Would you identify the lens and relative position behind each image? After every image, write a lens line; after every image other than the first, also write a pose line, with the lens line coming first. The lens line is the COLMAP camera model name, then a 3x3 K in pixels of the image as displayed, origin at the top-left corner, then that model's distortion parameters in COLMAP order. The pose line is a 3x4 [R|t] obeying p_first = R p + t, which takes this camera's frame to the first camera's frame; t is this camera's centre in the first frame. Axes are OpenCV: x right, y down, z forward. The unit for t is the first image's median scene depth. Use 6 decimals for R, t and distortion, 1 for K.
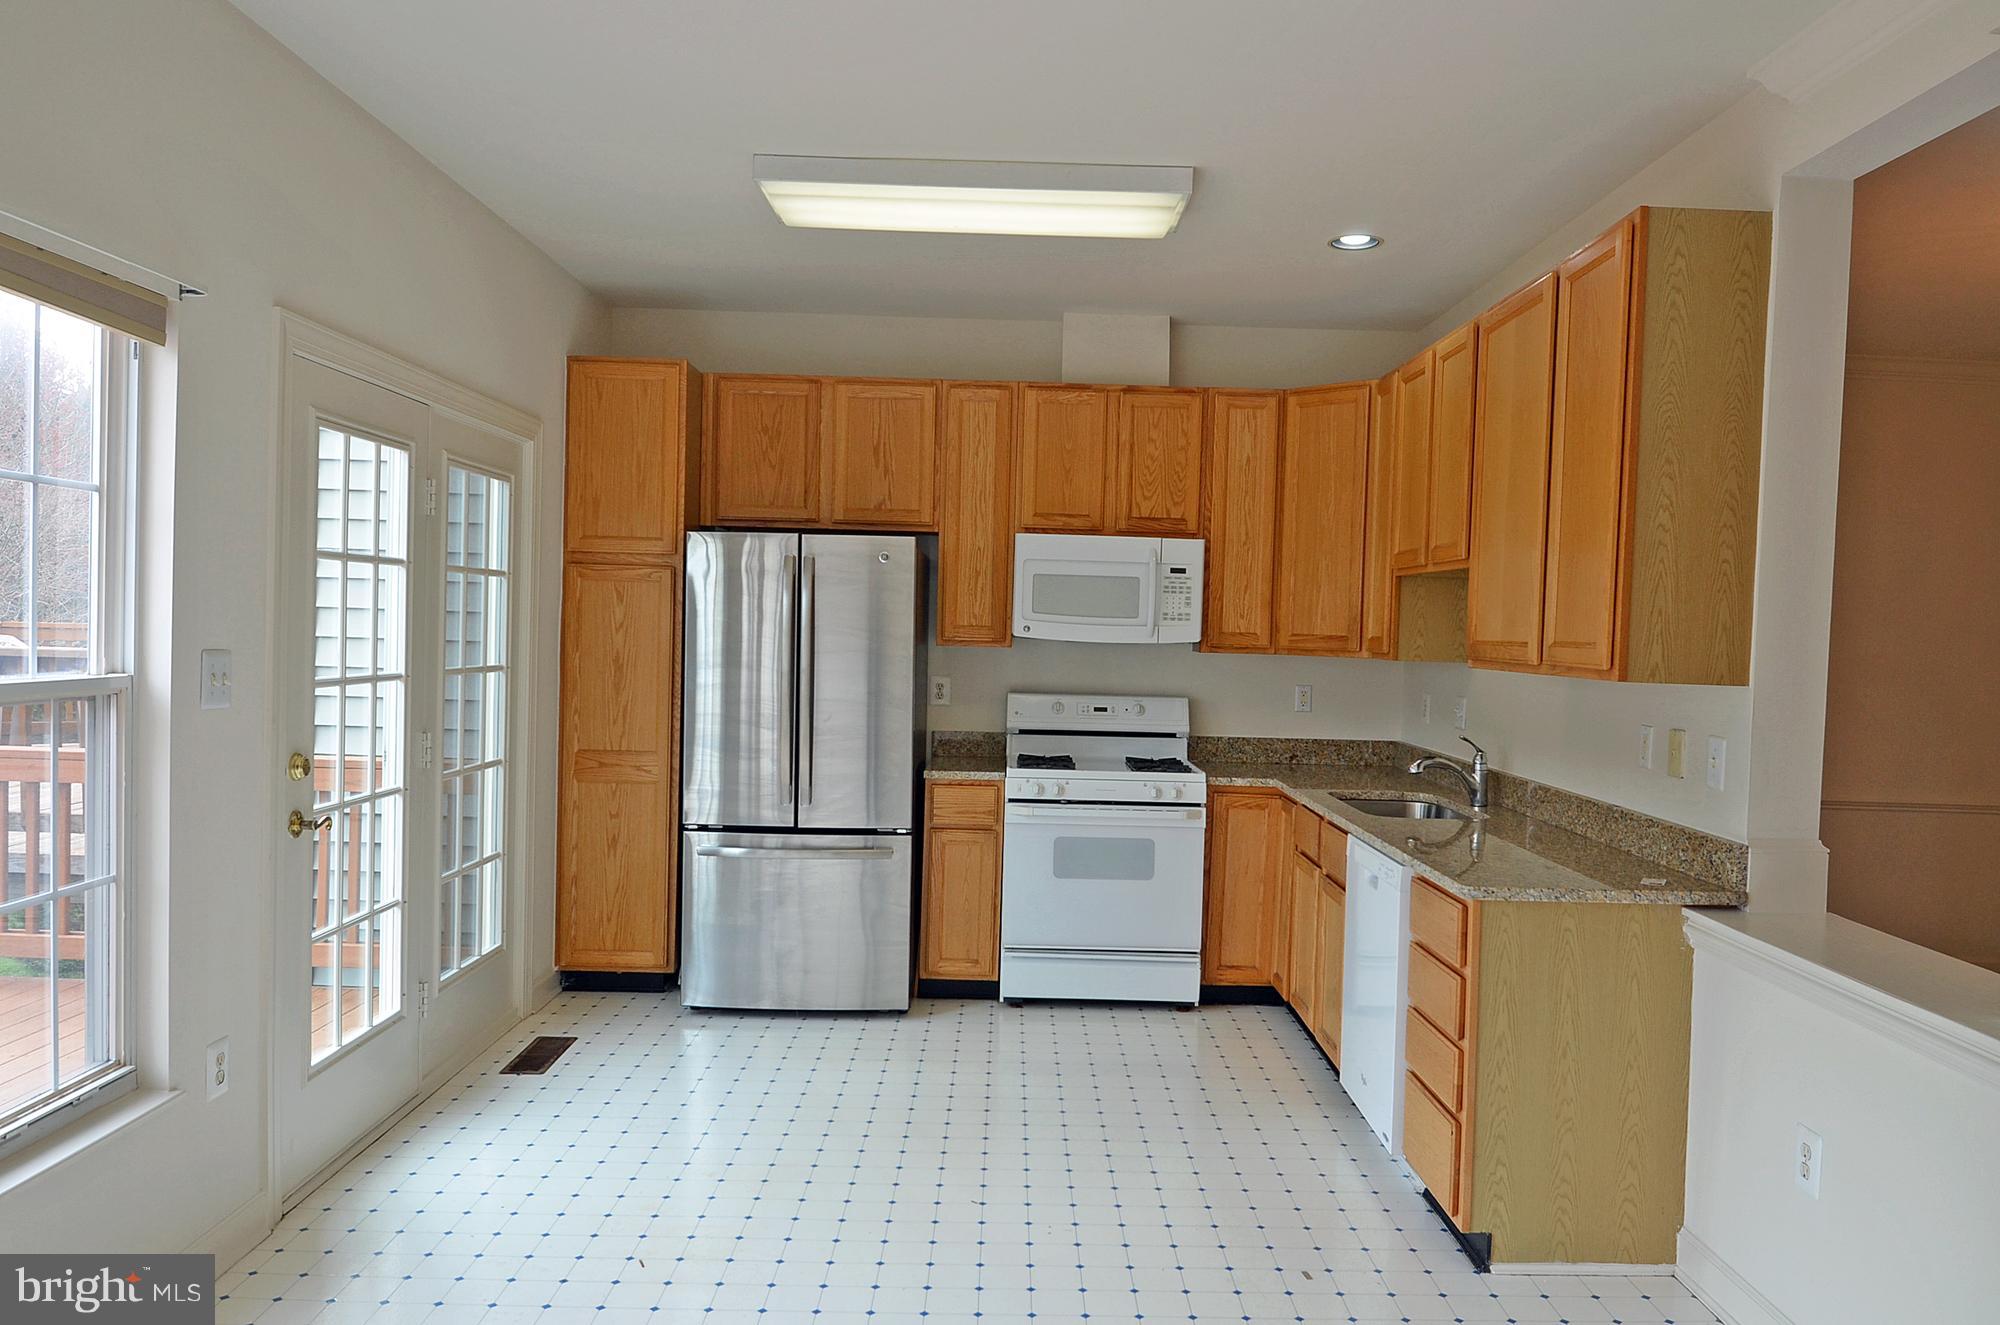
lens RADIAL K [[1392.3, 0, 1036.3], [0, 1392.3, 675.8], [0, 0, 1]] dist [0.006902, -0.045893]
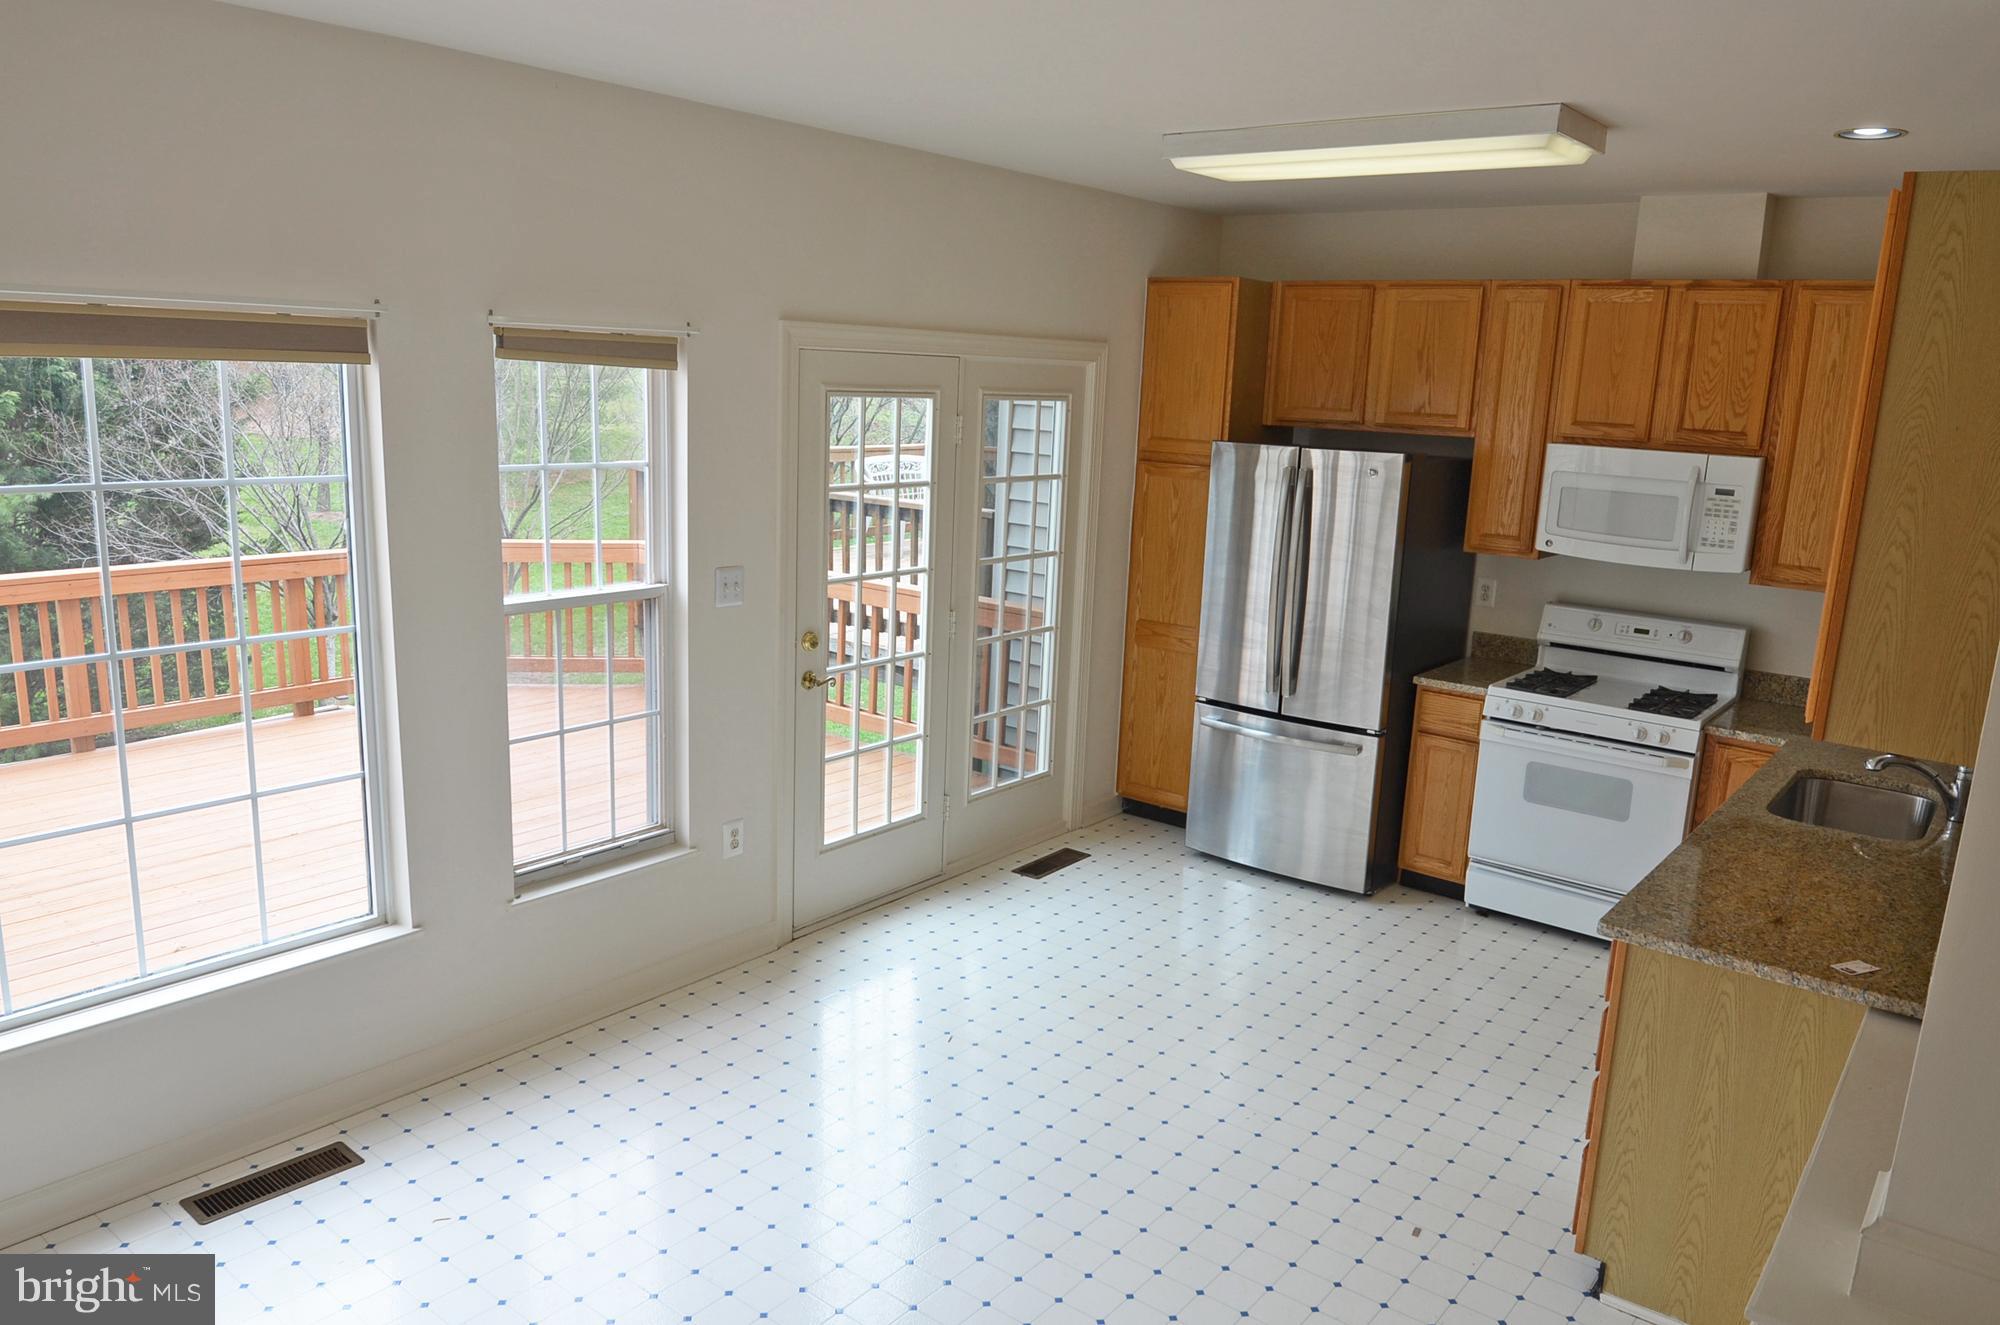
lens RADIAL K [[1392.3, 0, 1036.3], [0, 1392.3, 675.8], [0, 0, 1]] dist [0.006902, -0.045893]
pose [[0.783682, 0.137173, -0.605827, 0.327569], [-0.043499, 0.985037, 0.166766, -0.093076], [0.619638, -0.104339, 0.777922, 0.016357]]
